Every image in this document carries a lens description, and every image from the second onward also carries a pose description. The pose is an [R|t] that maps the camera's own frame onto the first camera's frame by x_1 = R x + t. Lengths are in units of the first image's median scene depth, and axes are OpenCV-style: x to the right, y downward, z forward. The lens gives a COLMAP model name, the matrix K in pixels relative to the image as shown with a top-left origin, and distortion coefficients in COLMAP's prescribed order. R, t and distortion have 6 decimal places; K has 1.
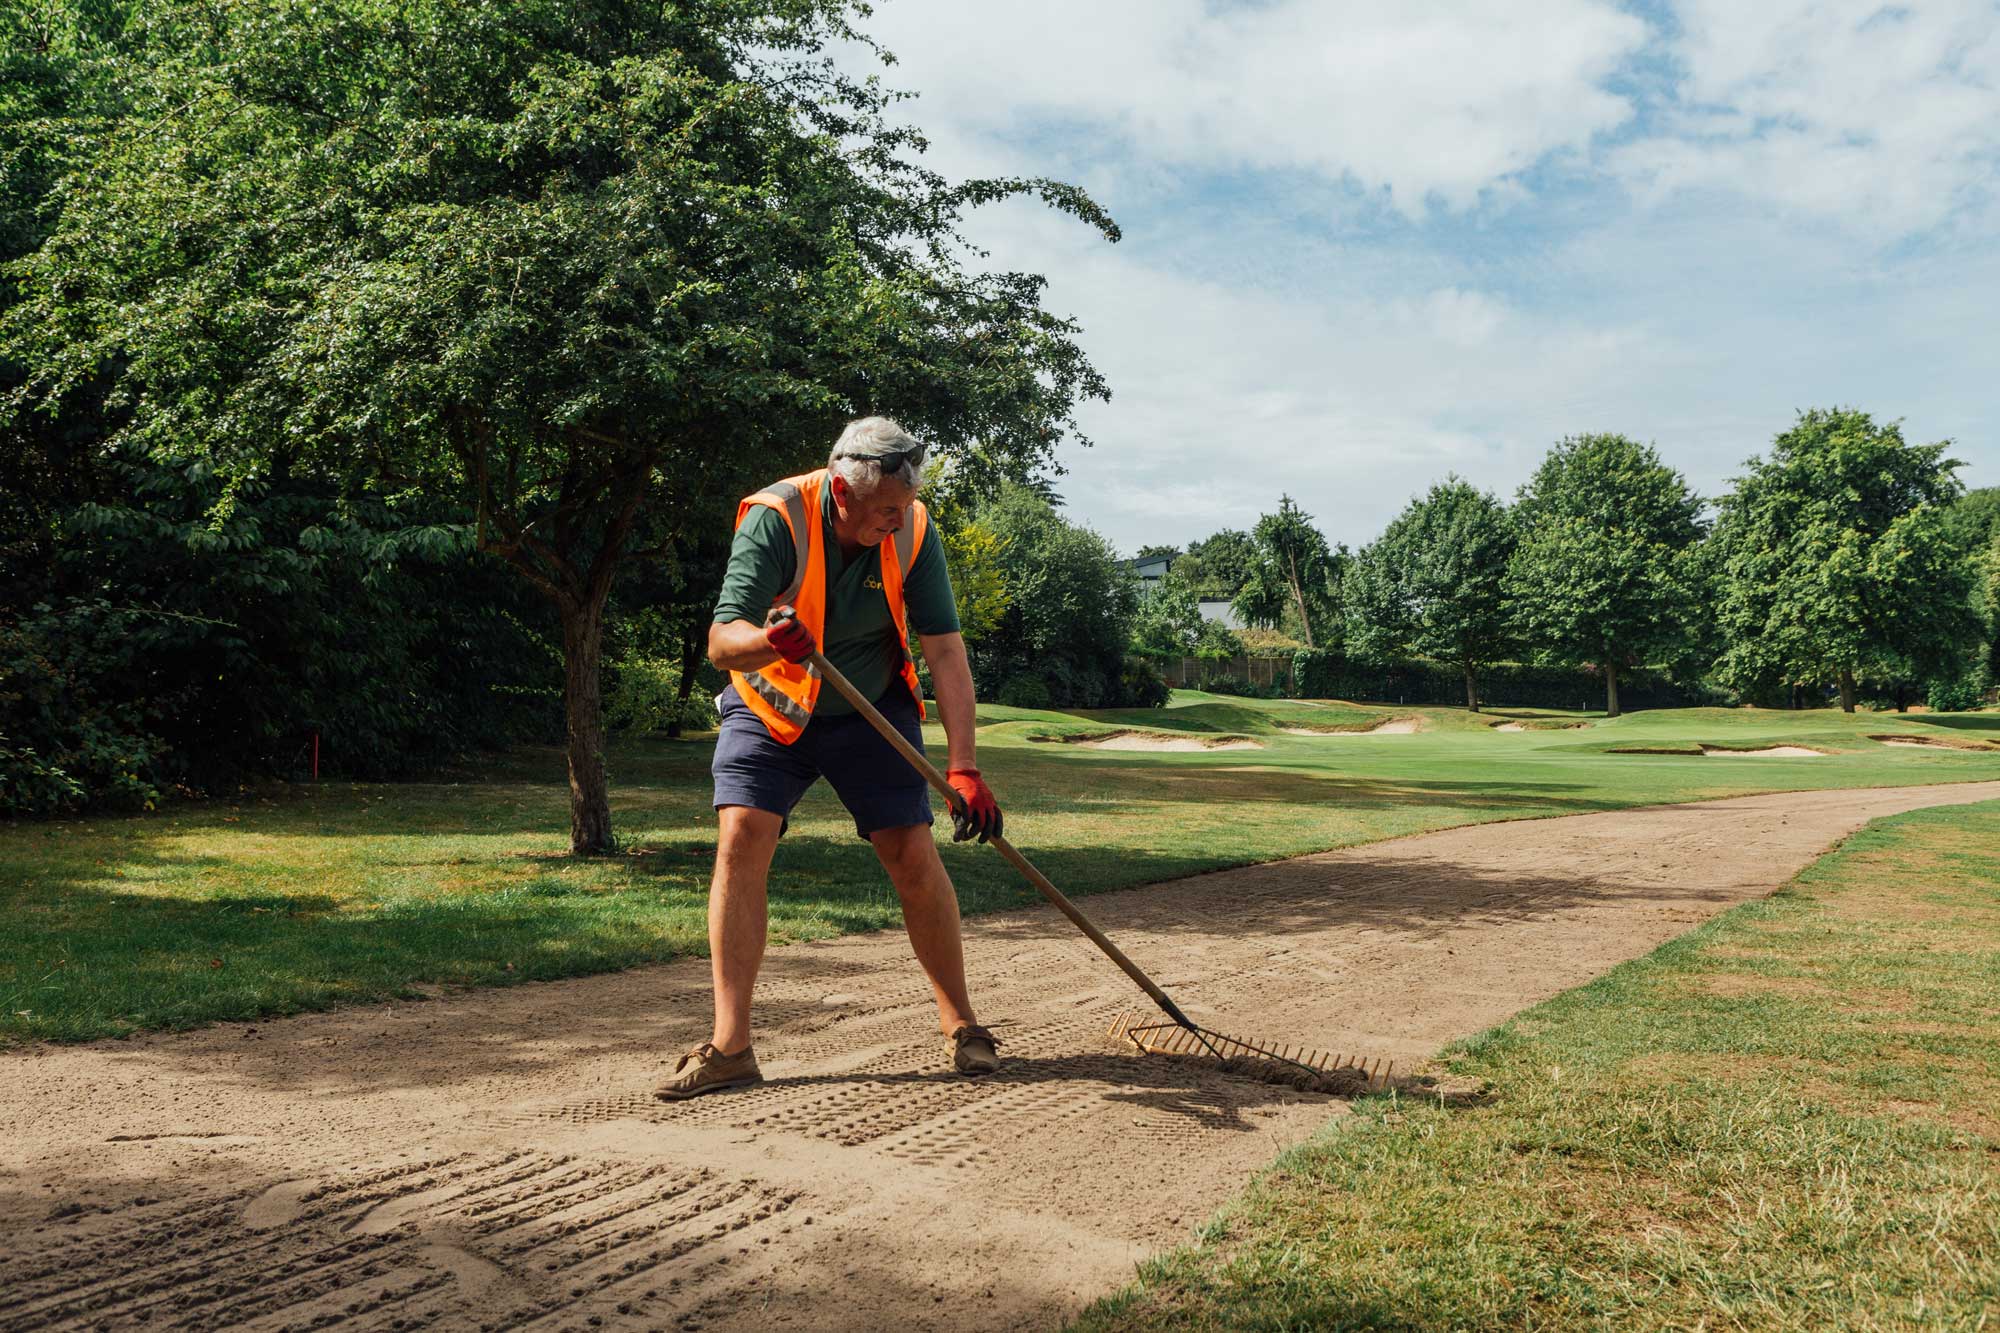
lens RADIAL K [[1653.1, 0, 1000.0], [0, 1653.1, 666.5], [0, 0, 1]] dist [-0.012657, -0.009846]
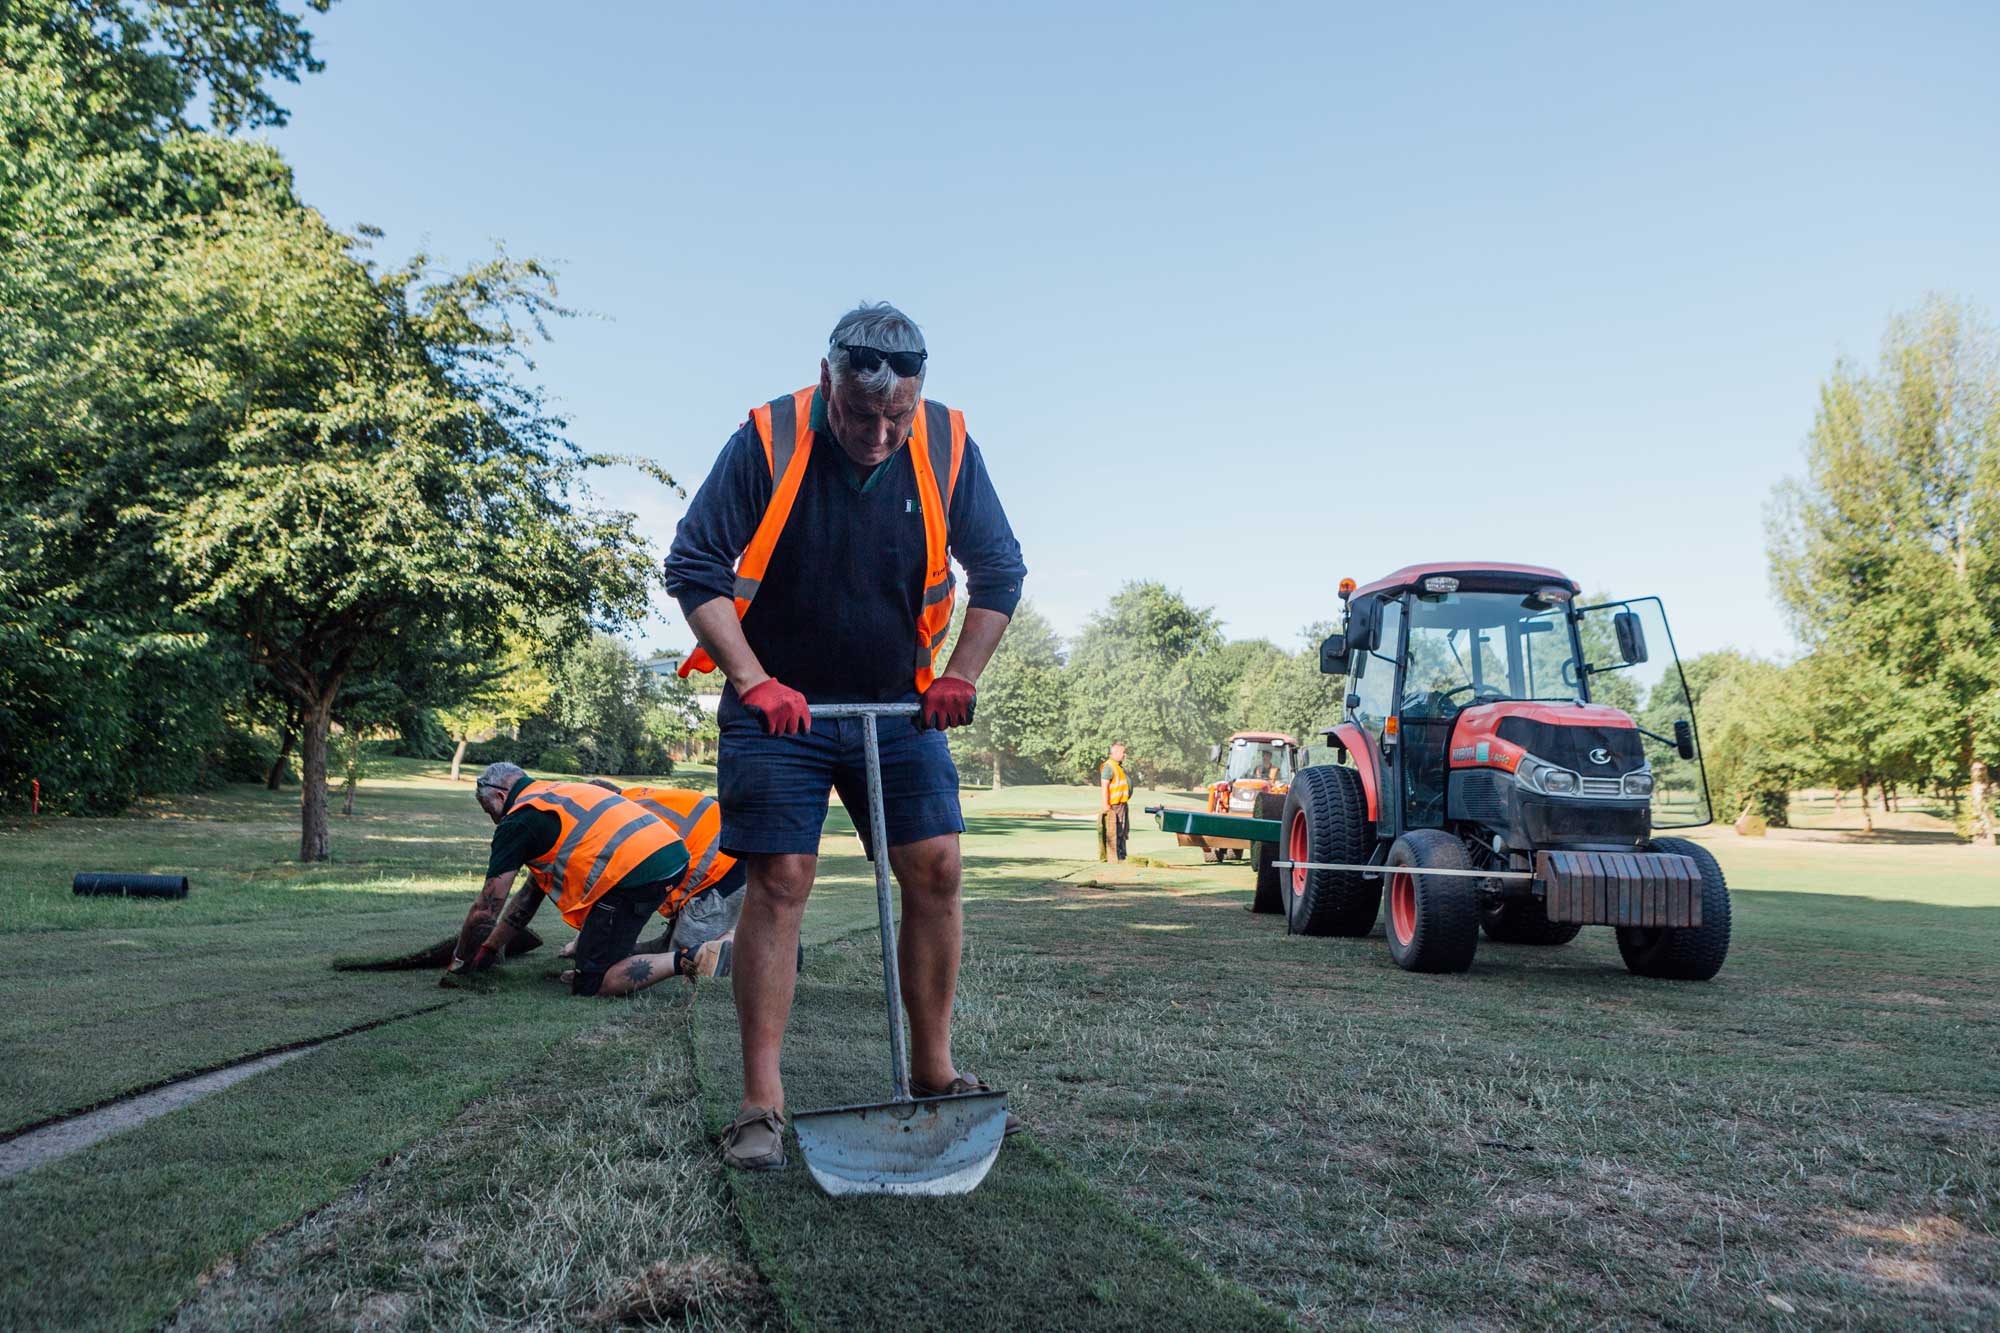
lens RADIAL K [[1653.1, 0, 1000.0], [0, 1653.1, 666.5], [0, 0, 1]] dist [-0.012657, -0.009846]
pose [[0.948689, 0.040793, 0.313570, -0.071396], [-0.026776, 0.998446, -0.048881, -0.005919], [-0.315076, 0.037977, 0.948306, -0.341108]]
